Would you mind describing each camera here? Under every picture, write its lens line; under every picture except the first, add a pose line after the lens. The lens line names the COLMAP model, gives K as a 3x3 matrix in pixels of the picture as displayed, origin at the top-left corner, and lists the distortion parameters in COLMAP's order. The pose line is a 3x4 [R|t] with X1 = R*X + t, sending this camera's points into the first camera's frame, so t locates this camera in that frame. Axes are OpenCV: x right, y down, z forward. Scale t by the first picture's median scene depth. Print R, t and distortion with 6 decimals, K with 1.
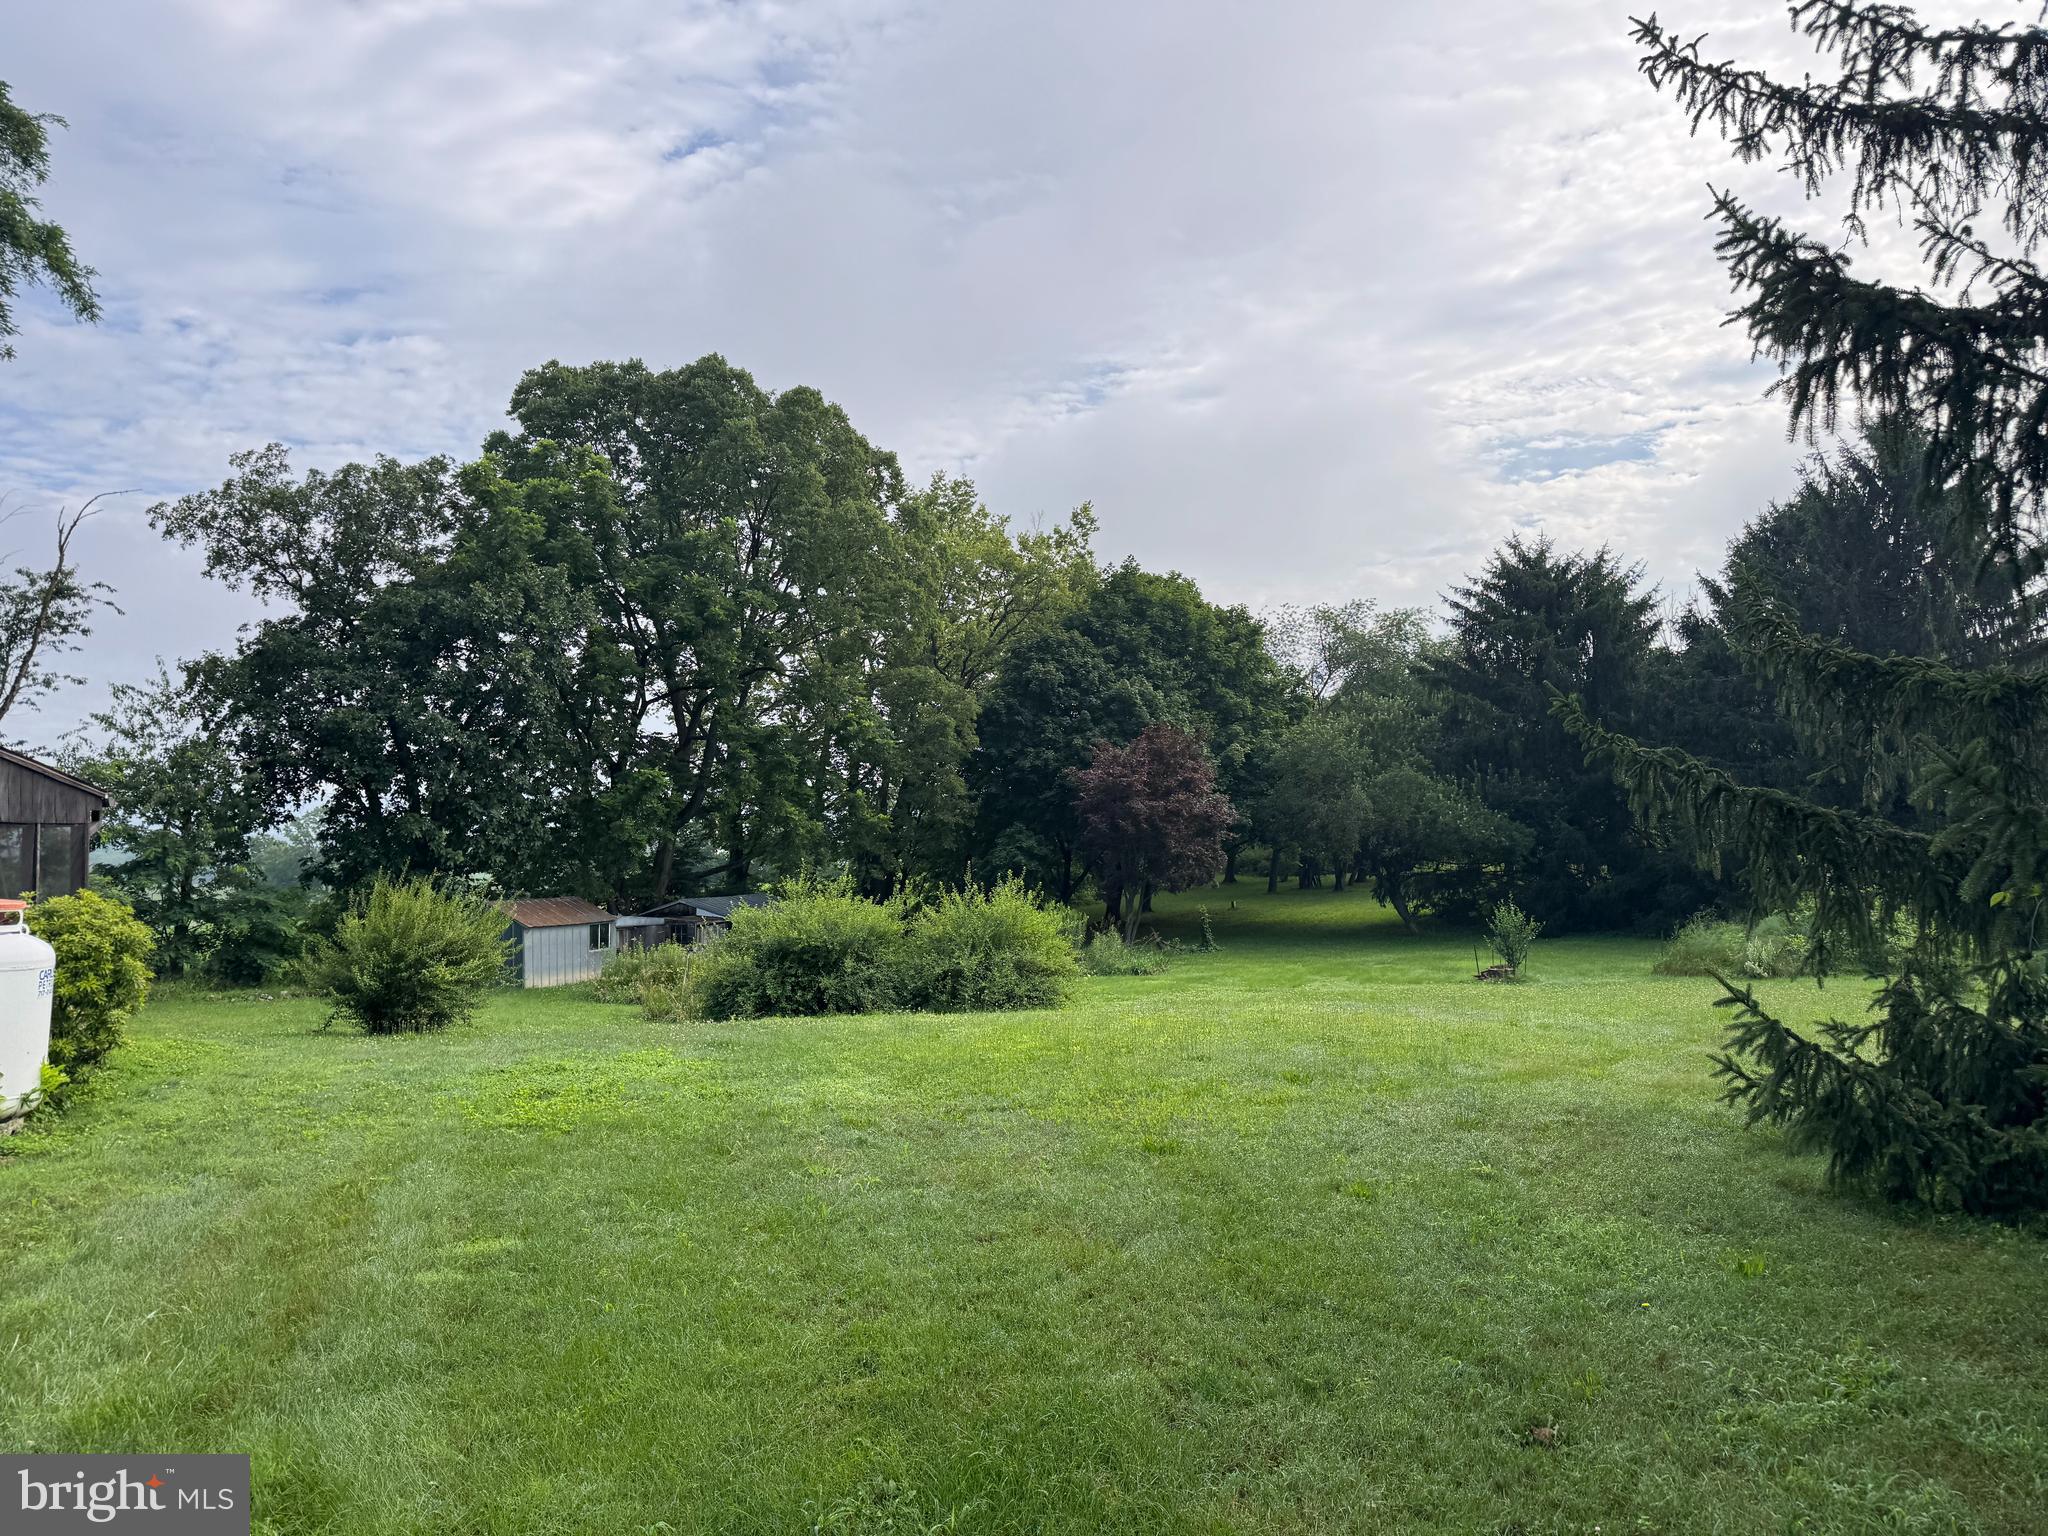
lens RADIAL K [[1399.7, 0, 996.2], [0, 1399.7, 758.0], [0, 0, 1]] dist [0.044466, -0.079345]
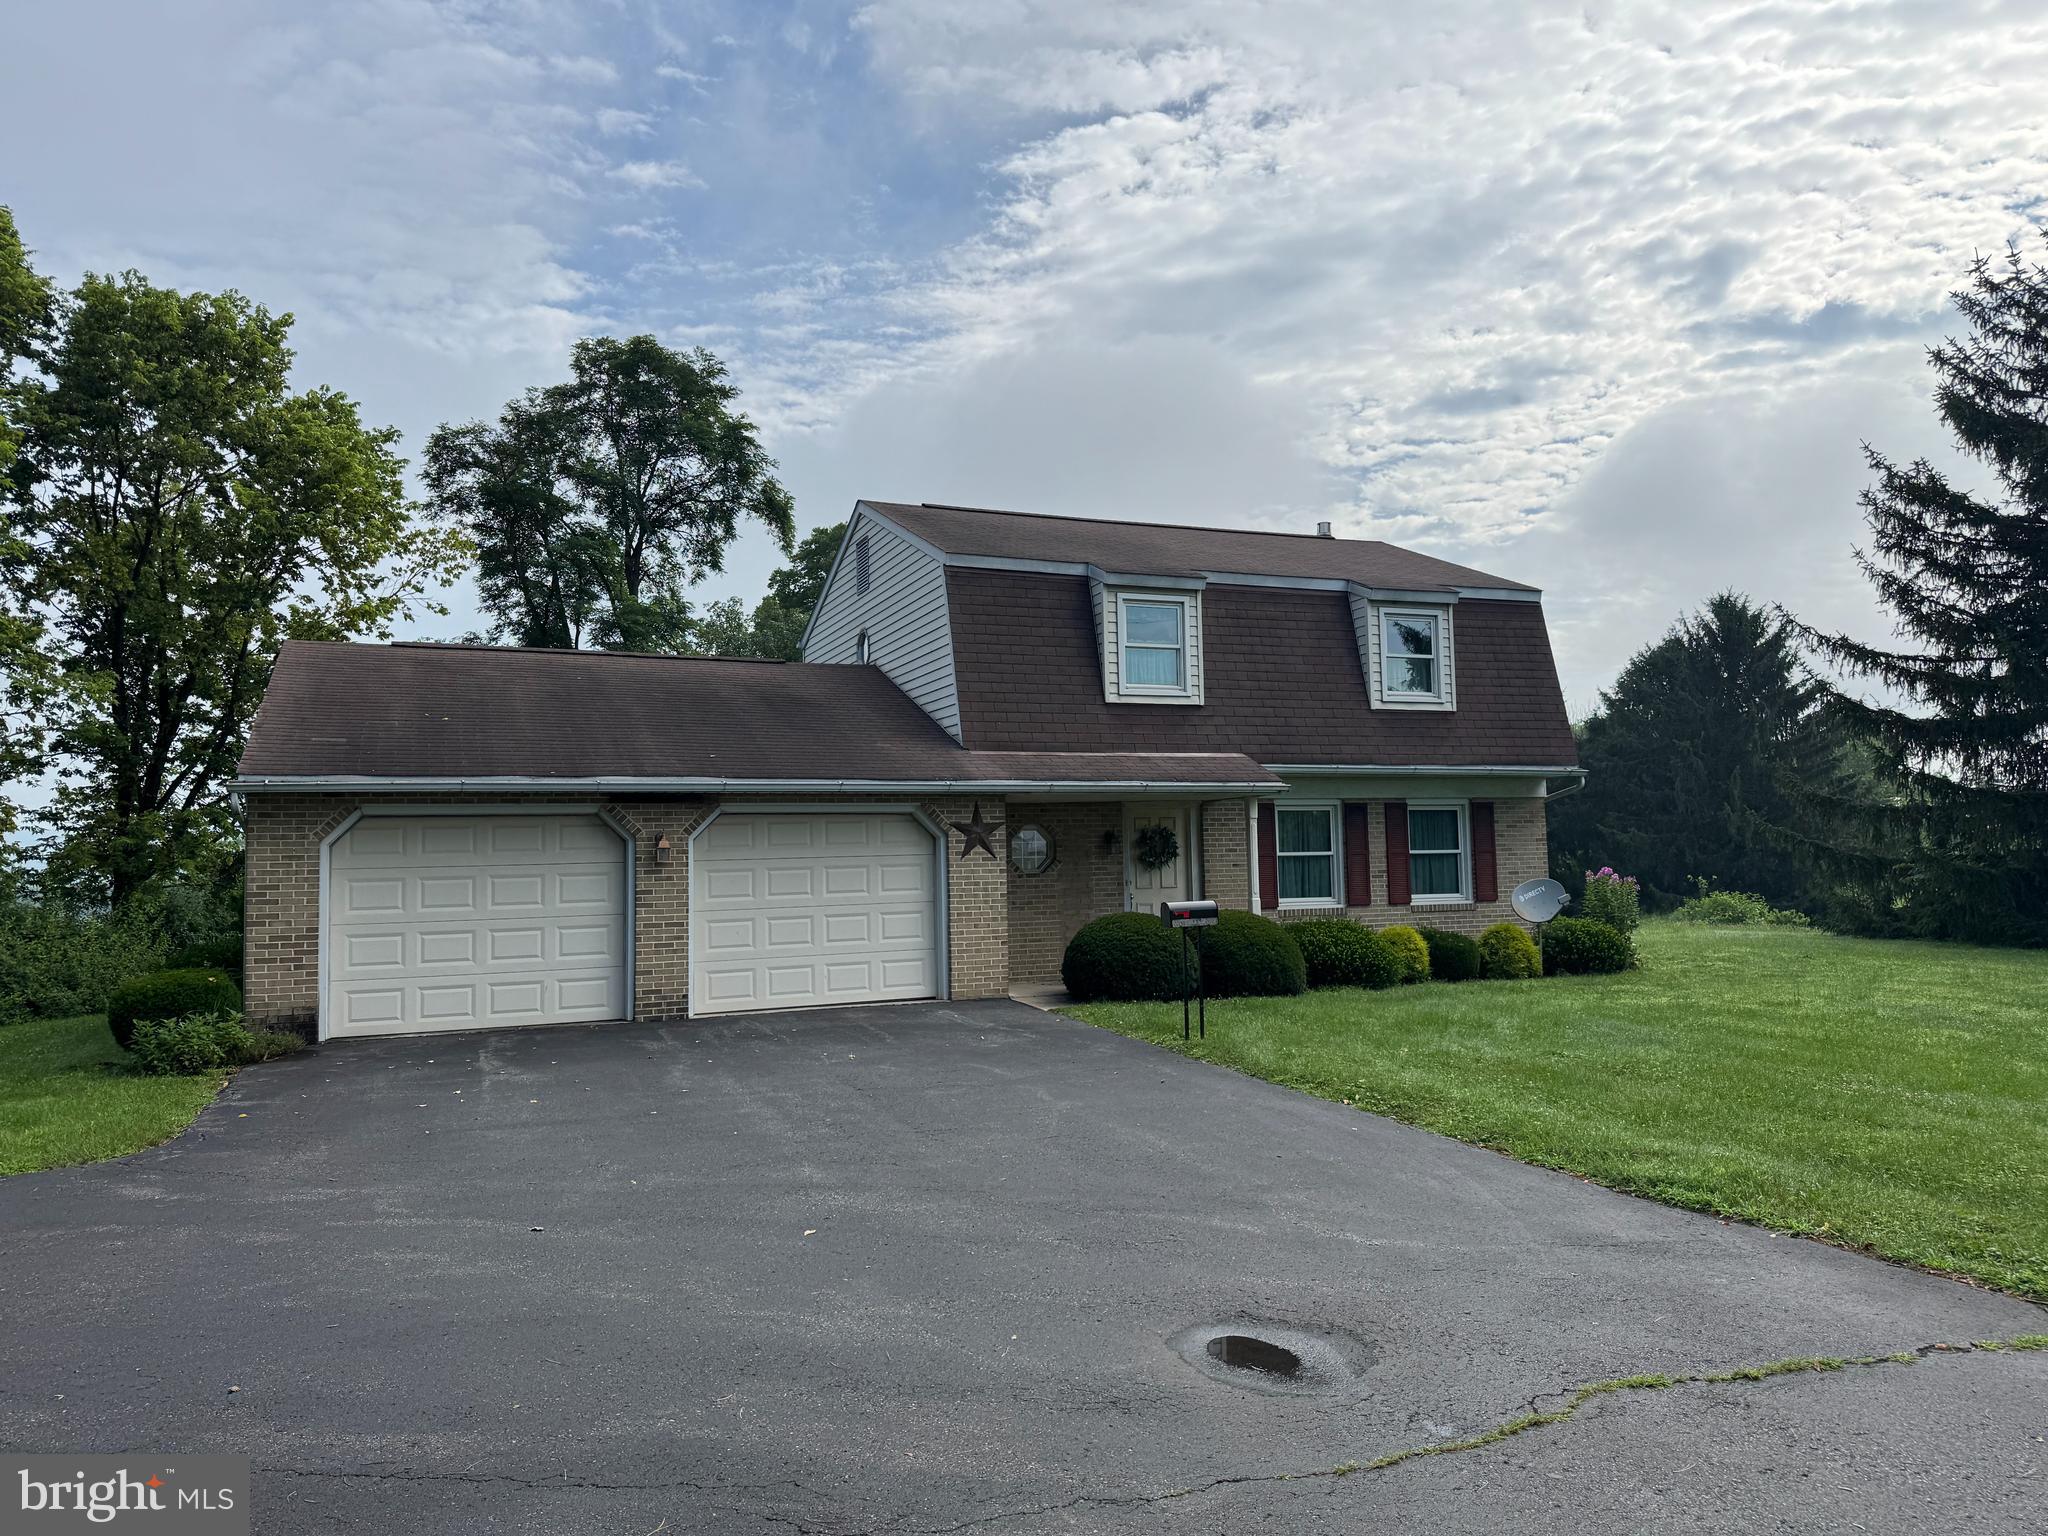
lens RADIAL K [[1421.7, 0, 1024.0], [0, 1421.7, 768.0], [0, 0, 1]] dist [0.041325, -0.041849]
pose [[0.985277, 0.011812, 0.170558, -0.357355], [-0.008874, 0.999799, -0.017977, -0.013826], [-0.170736, 0.016199, 0.985184, -0.385694]]
